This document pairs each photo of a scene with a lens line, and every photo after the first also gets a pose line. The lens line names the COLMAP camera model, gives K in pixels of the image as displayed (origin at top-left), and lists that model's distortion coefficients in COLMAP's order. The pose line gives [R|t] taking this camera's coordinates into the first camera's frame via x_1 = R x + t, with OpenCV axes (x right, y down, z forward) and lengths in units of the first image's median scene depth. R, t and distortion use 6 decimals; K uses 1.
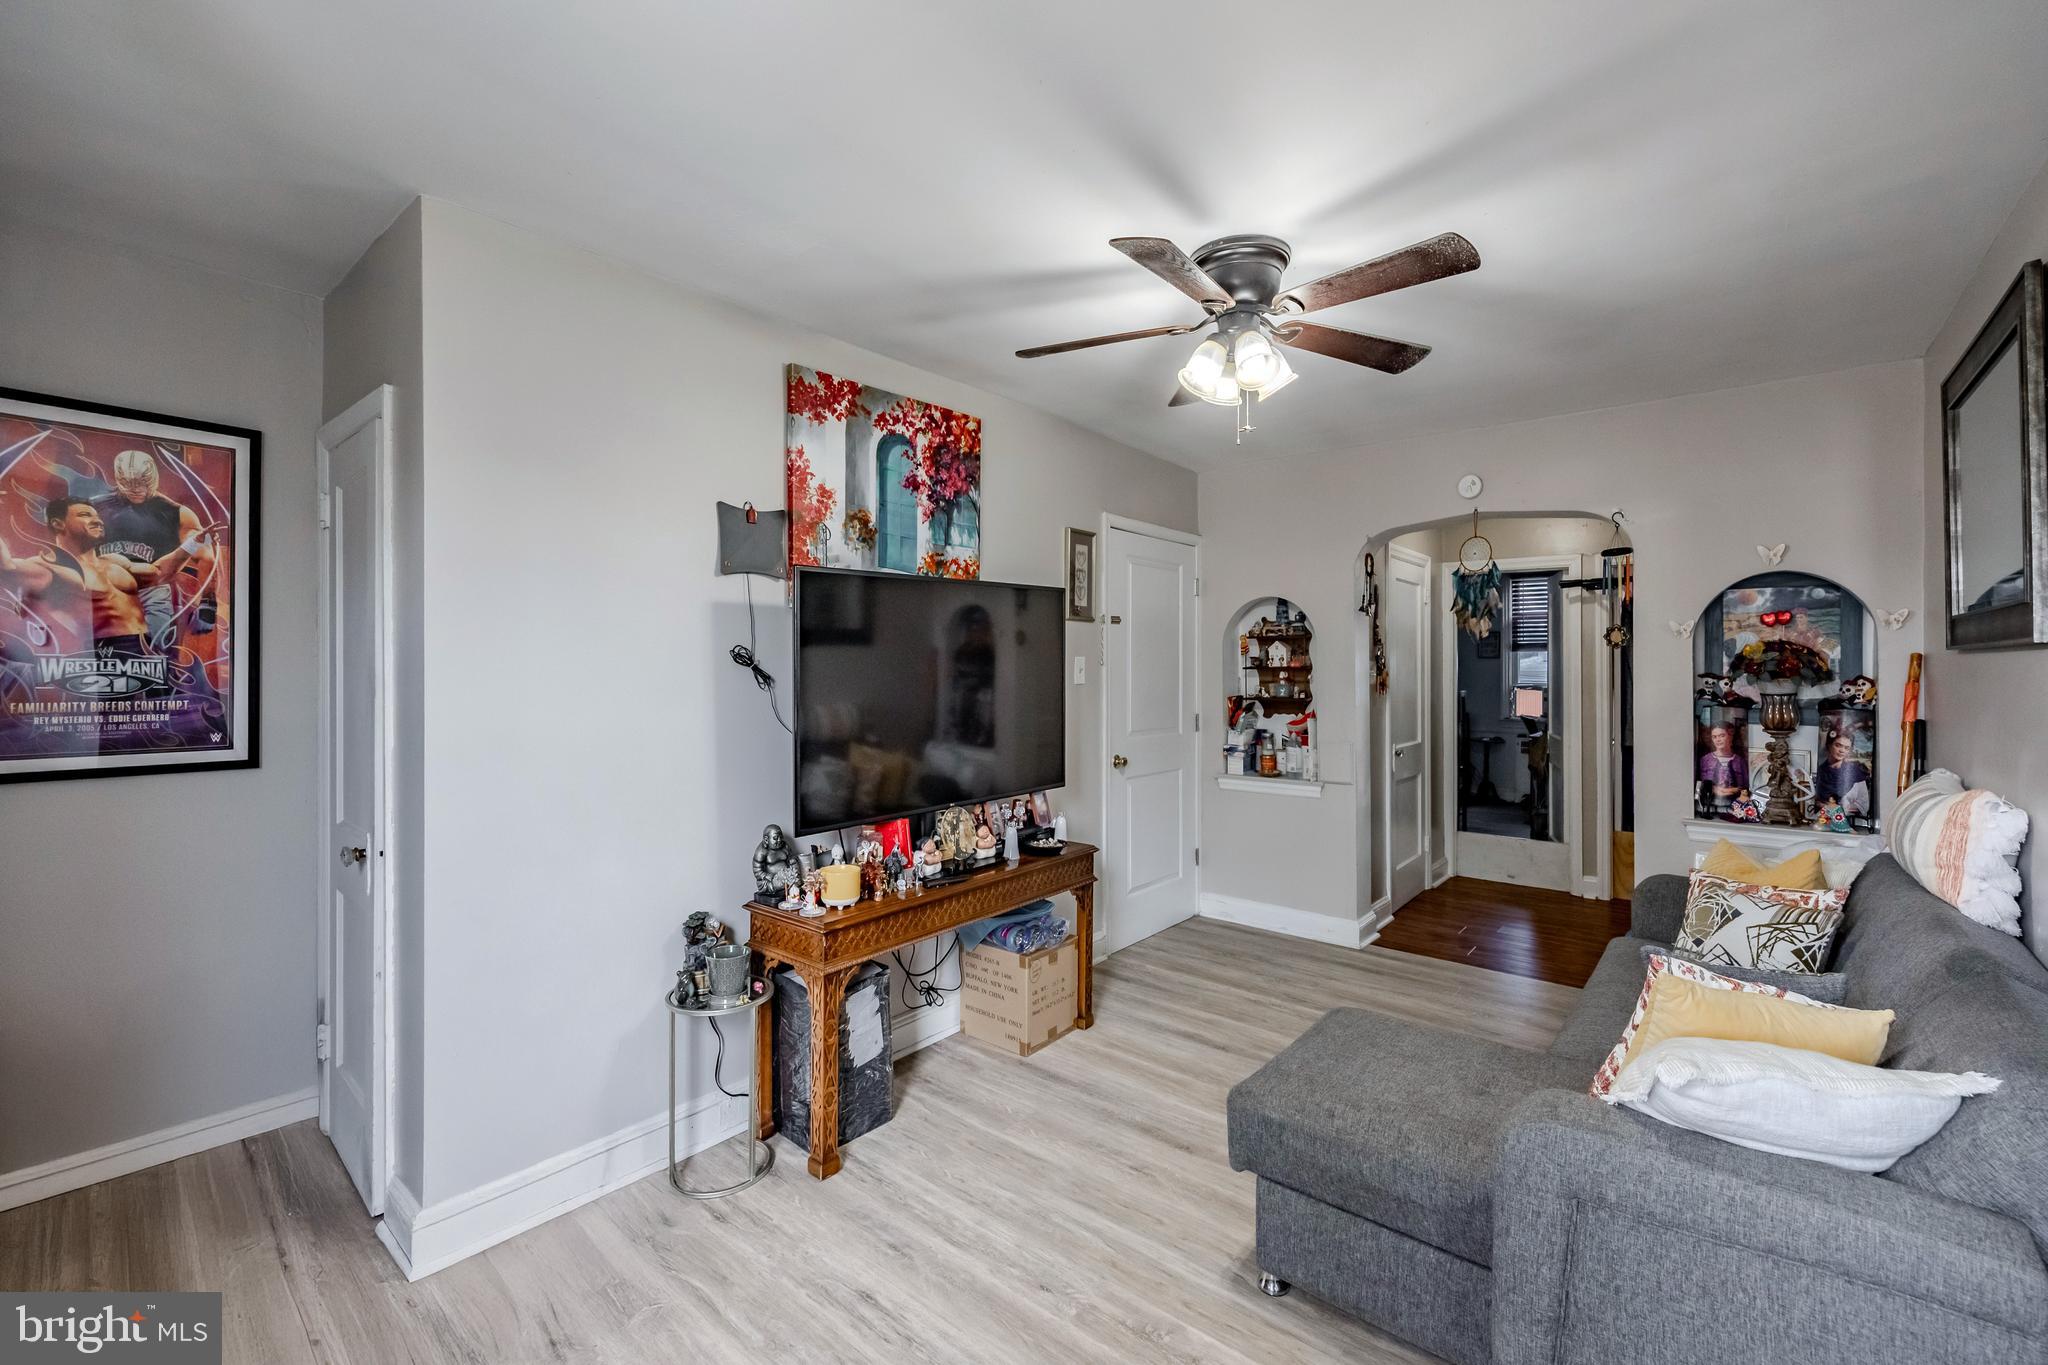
lens RADIAL K [[842.8, 0, 1022.7], [0, 842.8, 667.5], [0, 0, 1]] dist [0.000691, 0.000130]
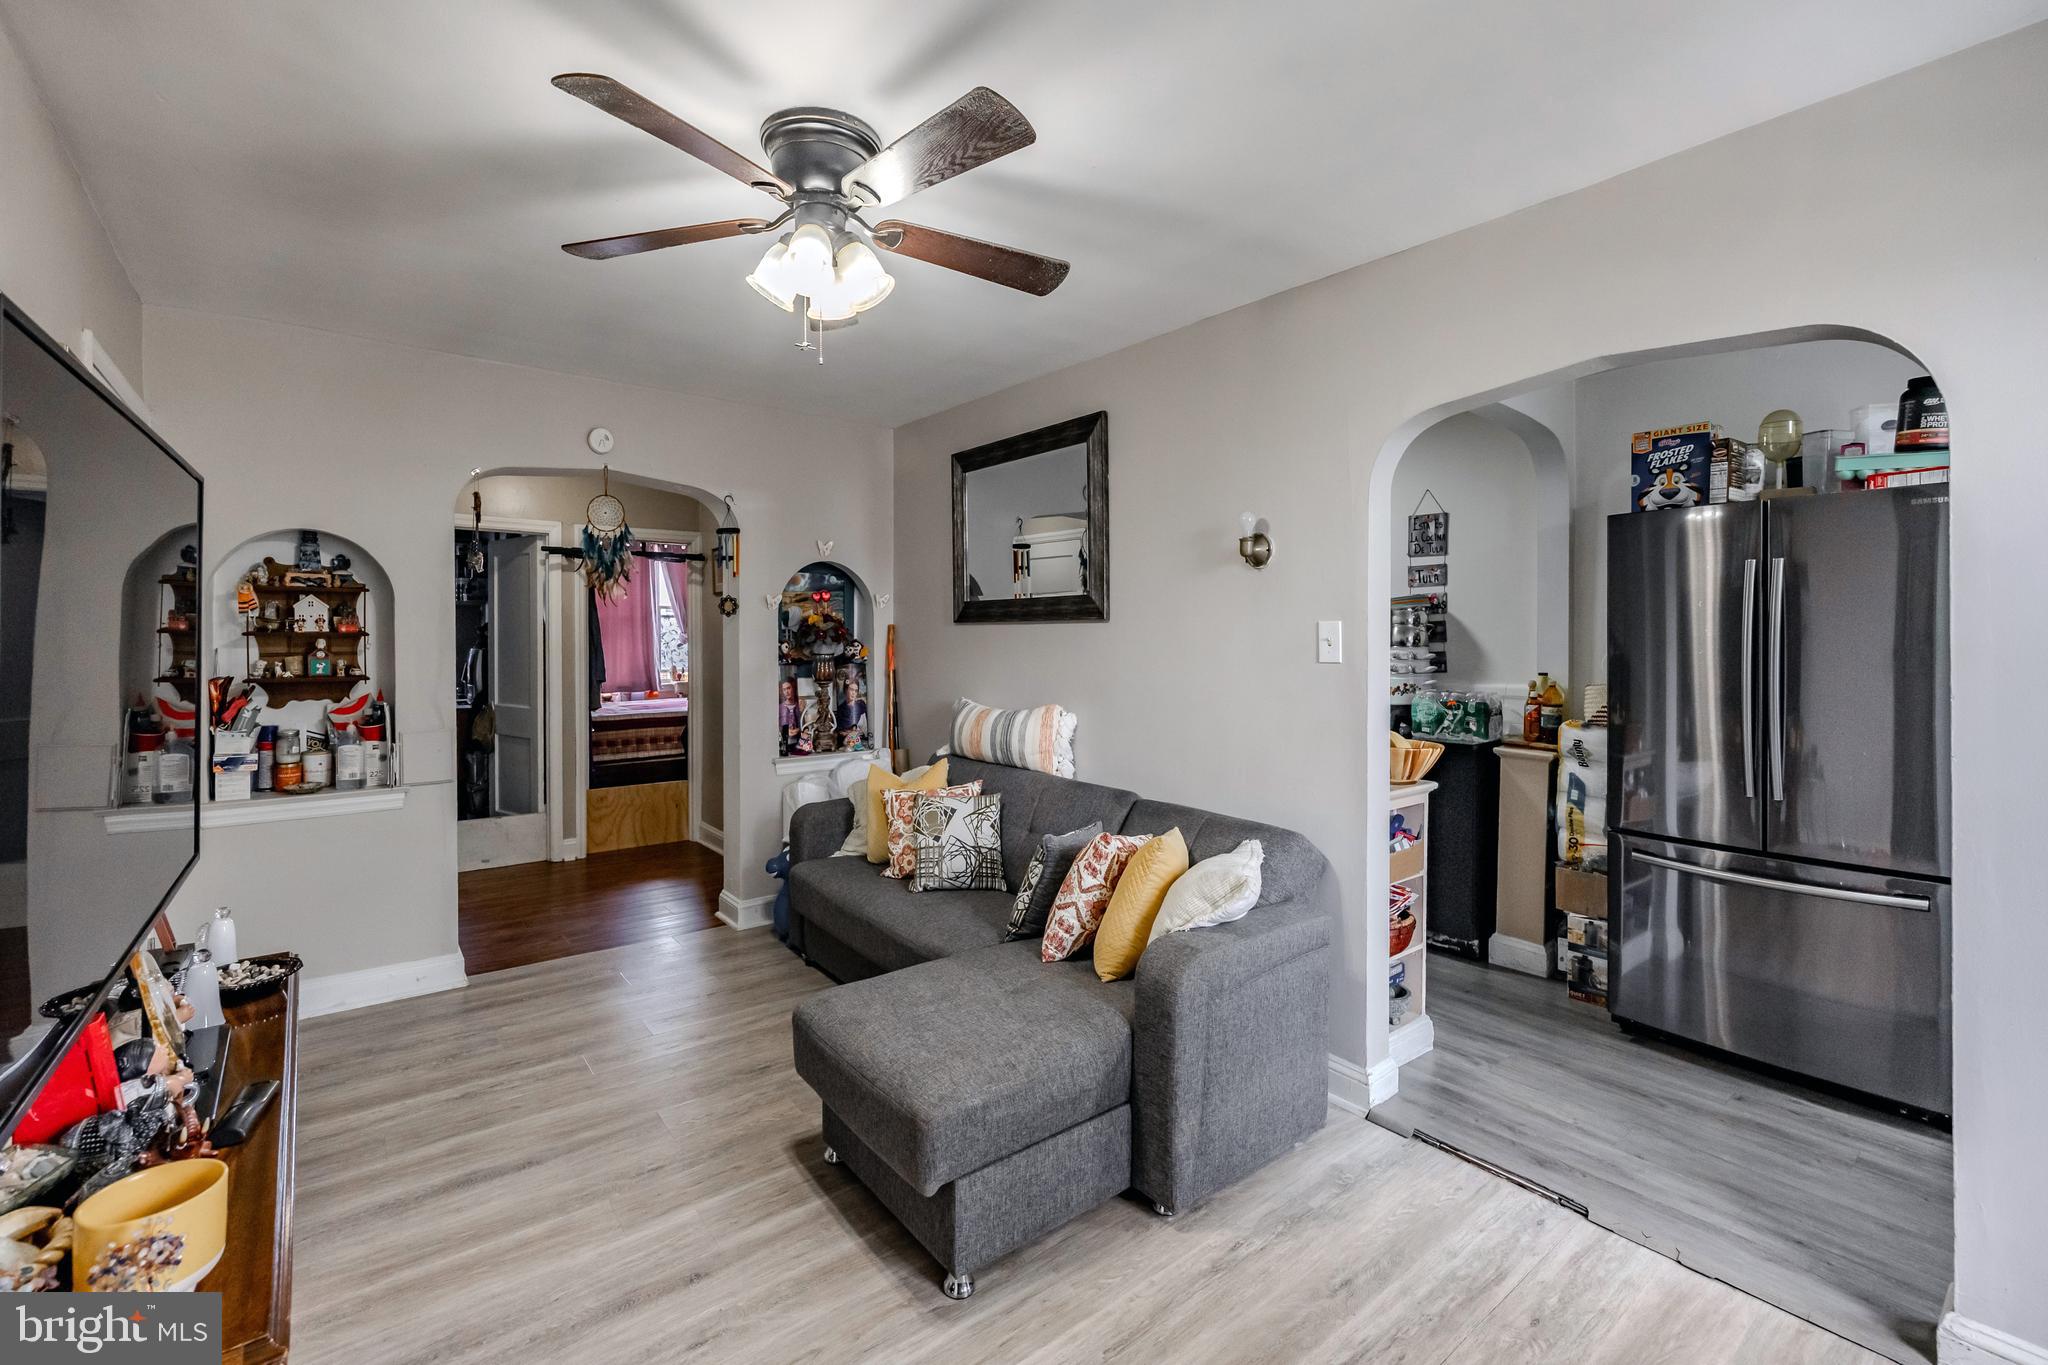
lens RADIAL K [[866.0, 0, 977.3], [0, 866.0, 642.5], [0, 0, 1]] dist [-0.003613, -0.000047]
pose [[0.232459, -0.006750, 0.972583, -0.319437], [0.000060, 0.999976, 0.006926, 0.003537], [-0.972606, -0.001552, 0.232454, 0.382729]]
